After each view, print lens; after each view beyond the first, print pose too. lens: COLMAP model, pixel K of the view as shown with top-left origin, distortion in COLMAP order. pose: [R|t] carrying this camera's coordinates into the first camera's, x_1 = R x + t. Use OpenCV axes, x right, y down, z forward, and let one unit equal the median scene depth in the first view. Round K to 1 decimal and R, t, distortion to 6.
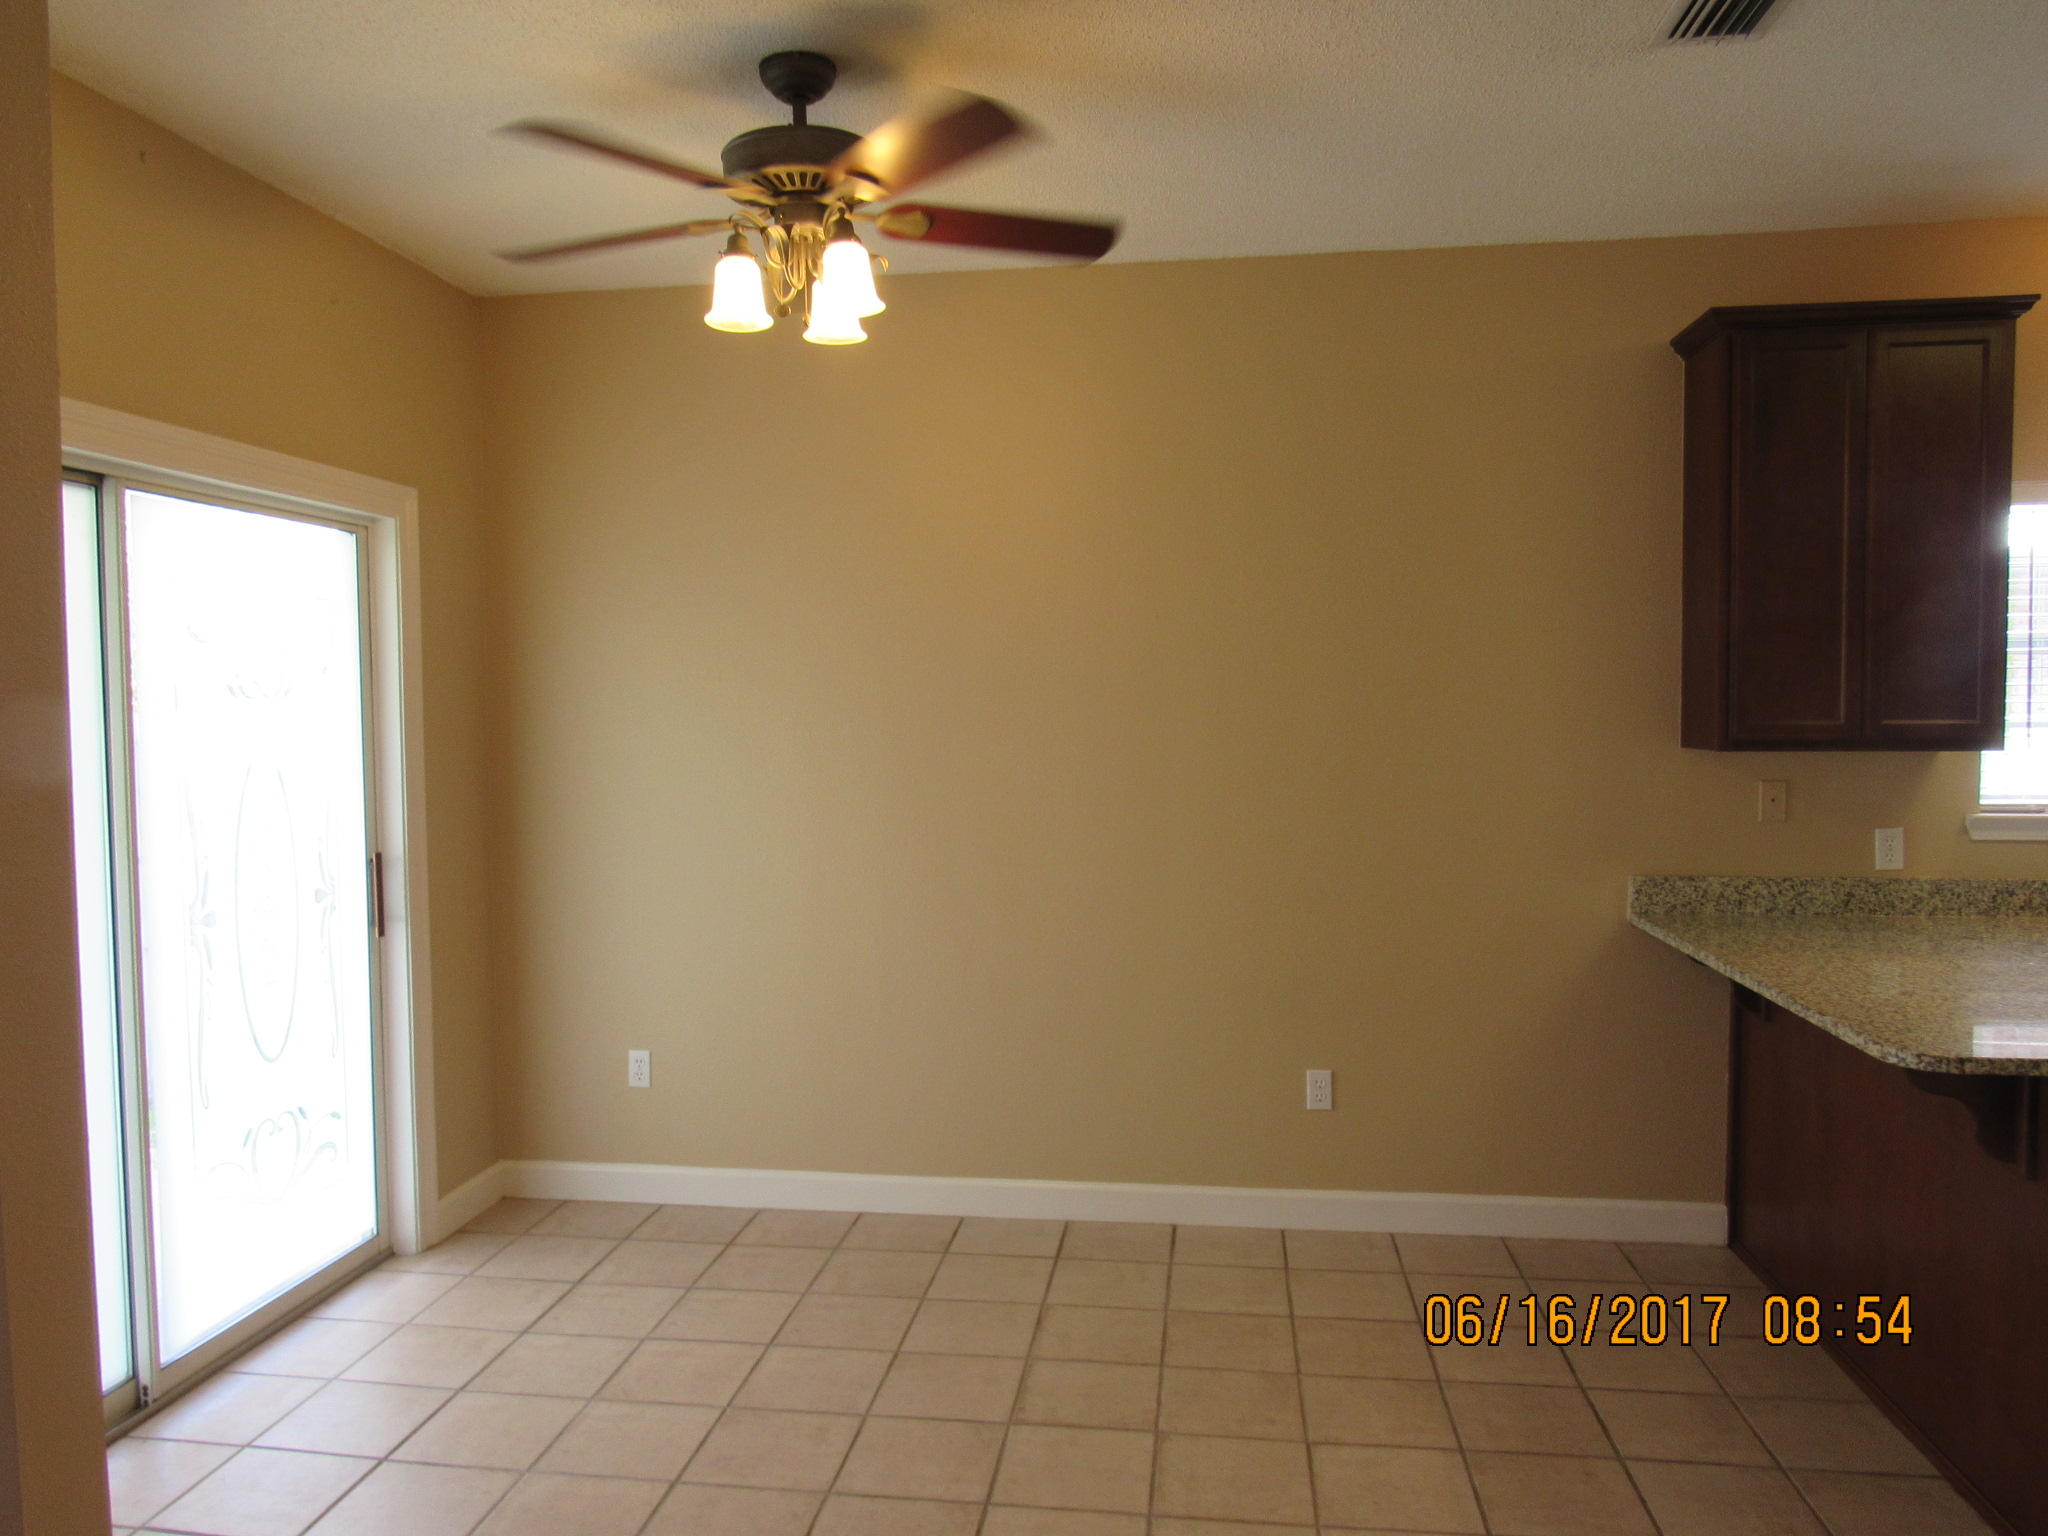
lens RADIAL K [[1444.8, 0, 1023.9], [0, 1444.8, 770.4], [0, 0, 1]] dist [-0.019508, -0.005539]
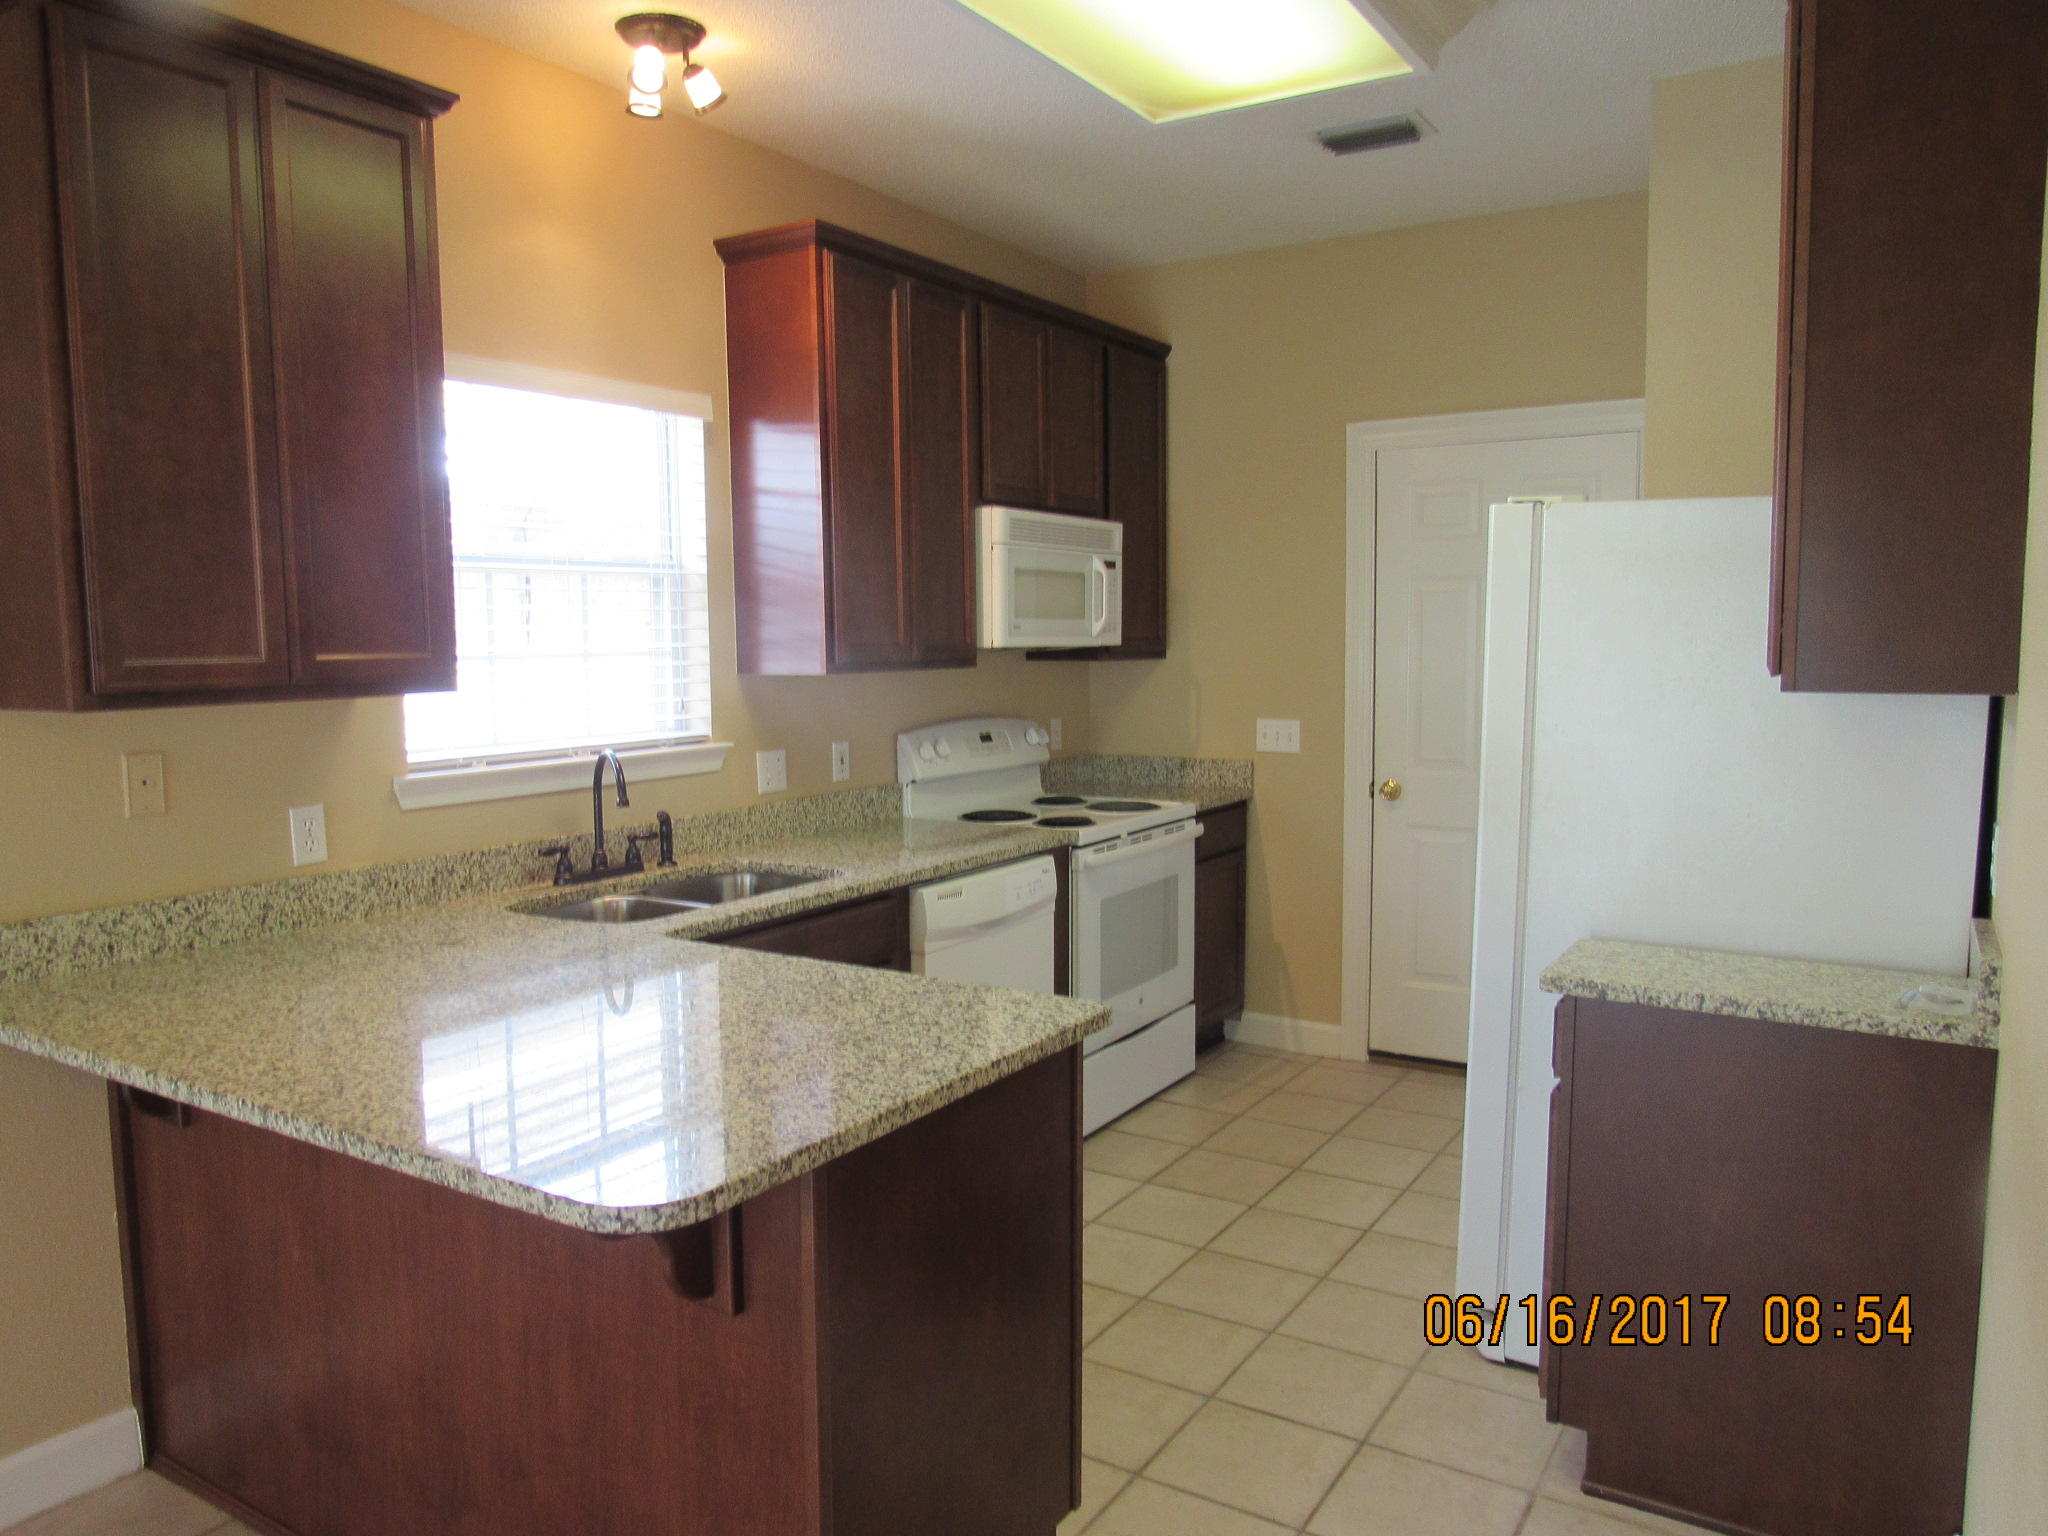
lens RADIAL K [[1444.8, 0, 1026.4], [0, 1444.8, 781.6], [0, 0, 1]] dist [-0.019508, -0.005539]
pose [[0.407517, -0.092465, 0.908504, 0.095642], [0.047669, 0.995658, 0.079952, -0.012655], [-0.911952, 0.010726, 0.410156, 0.374329]]
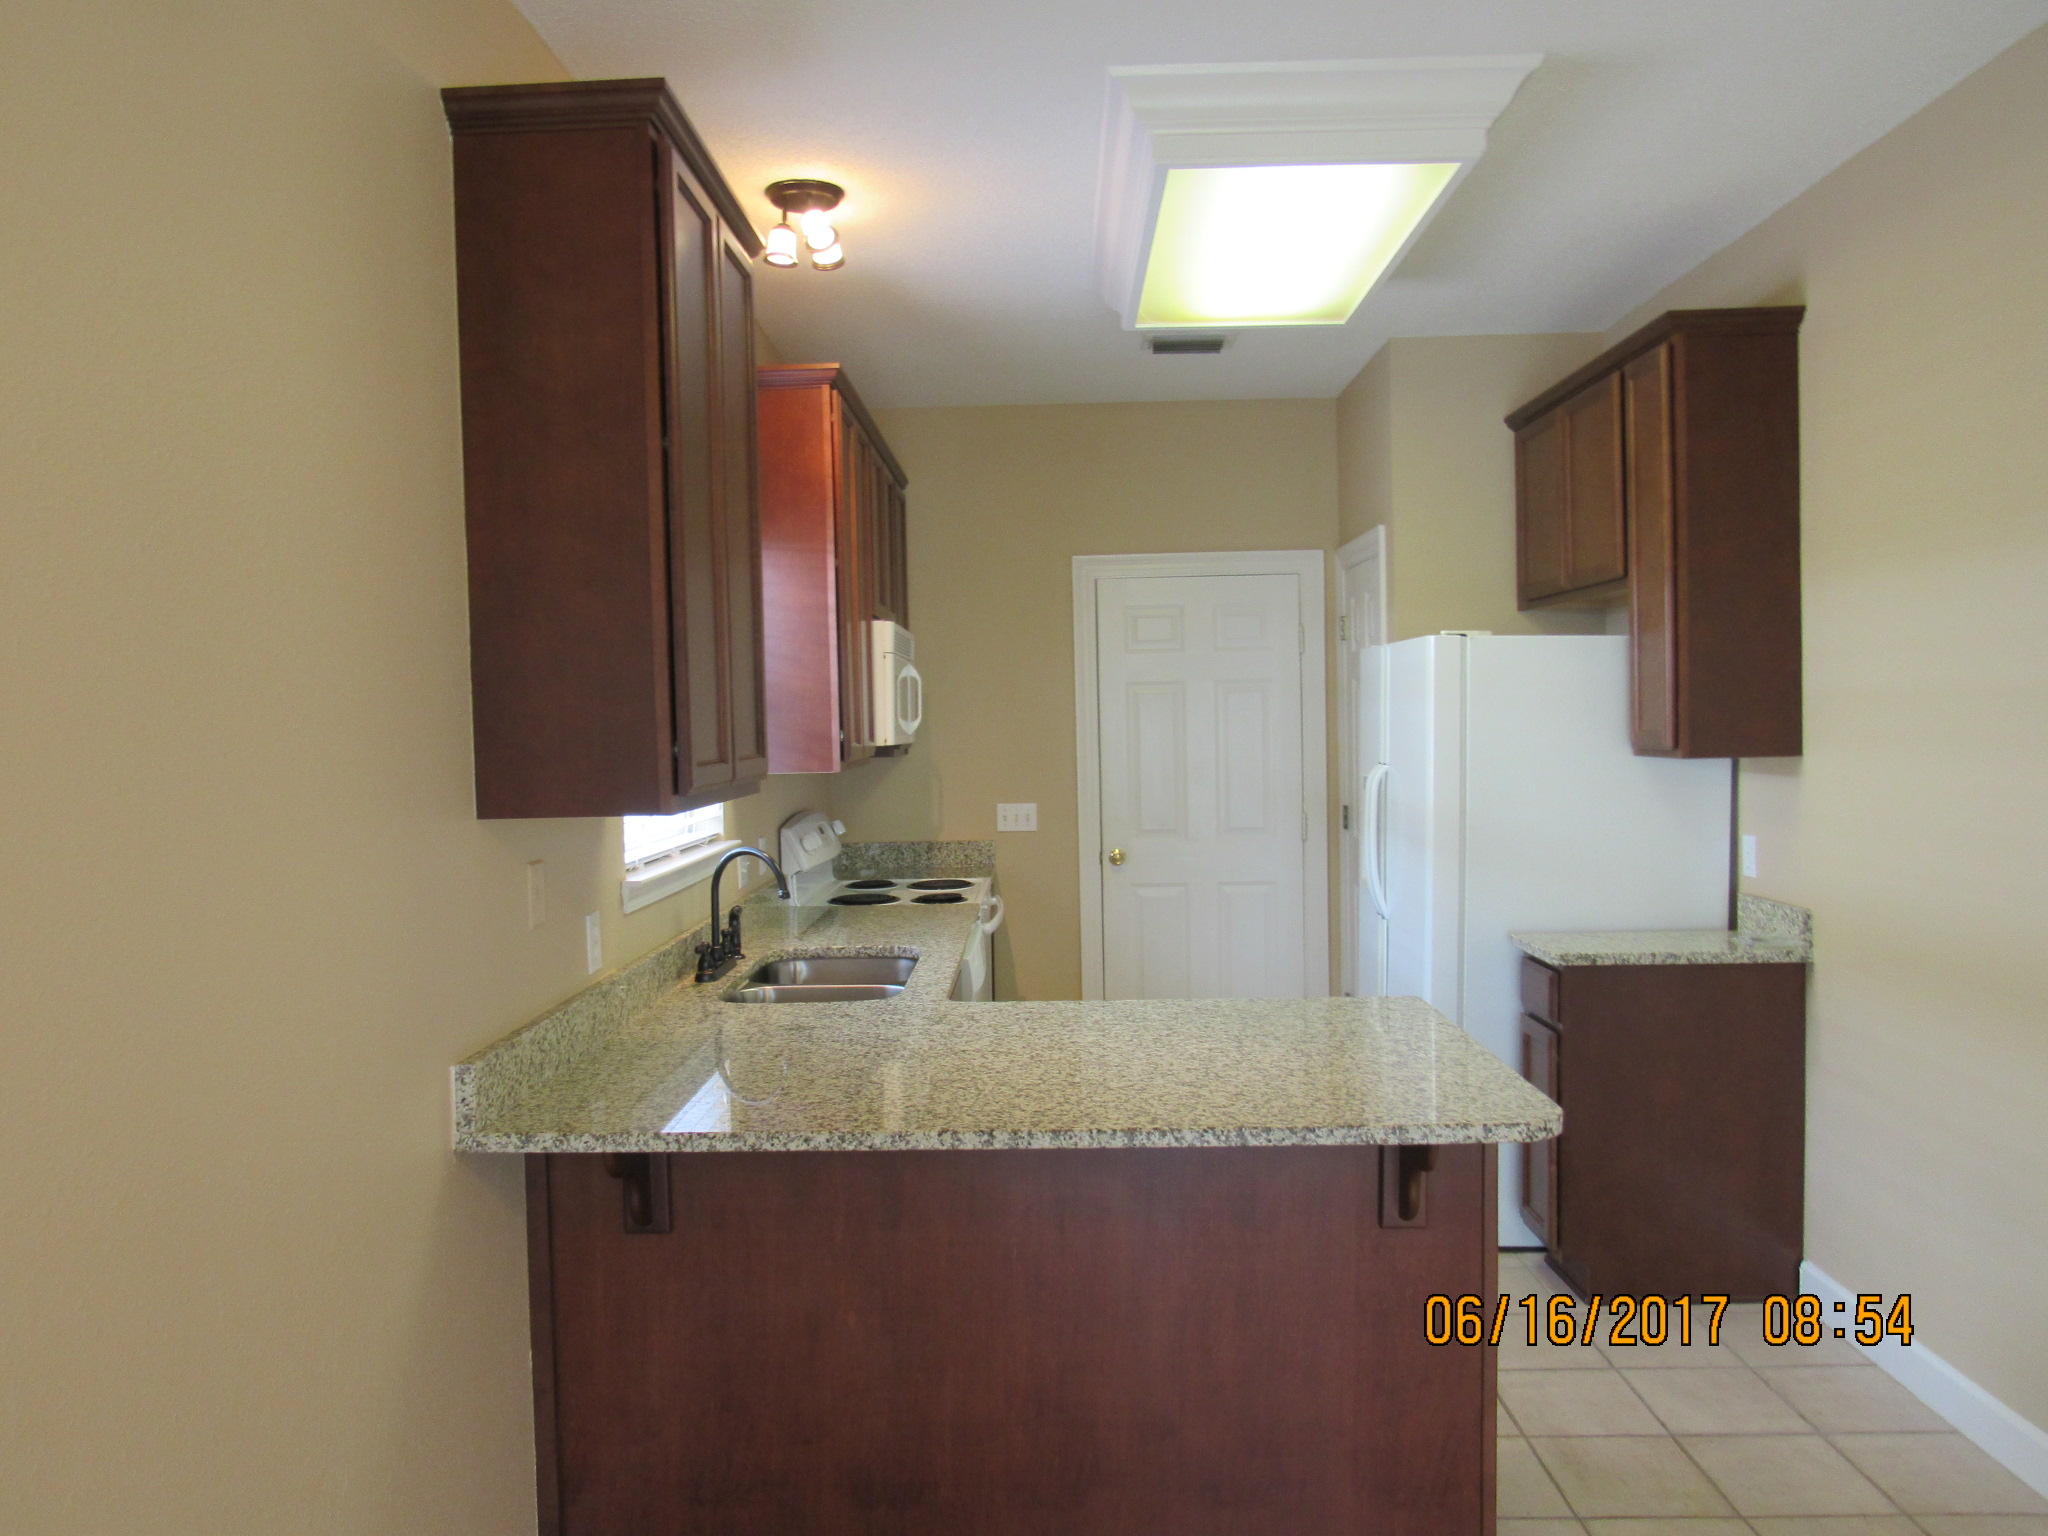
lens RADIAL K [[1444.8, 0, 1018.3], [0, 1444.8, 766.3], [0, 0, 1]] dist [-0.019508, -0.005539]
pose [[-0.112790, -0.025102, 0.993302, -0.131715], [0.068349, 0.997117, 0.032960, -0.042640], [-0.991265, 0.071609, -0.110749, 0.873720]]
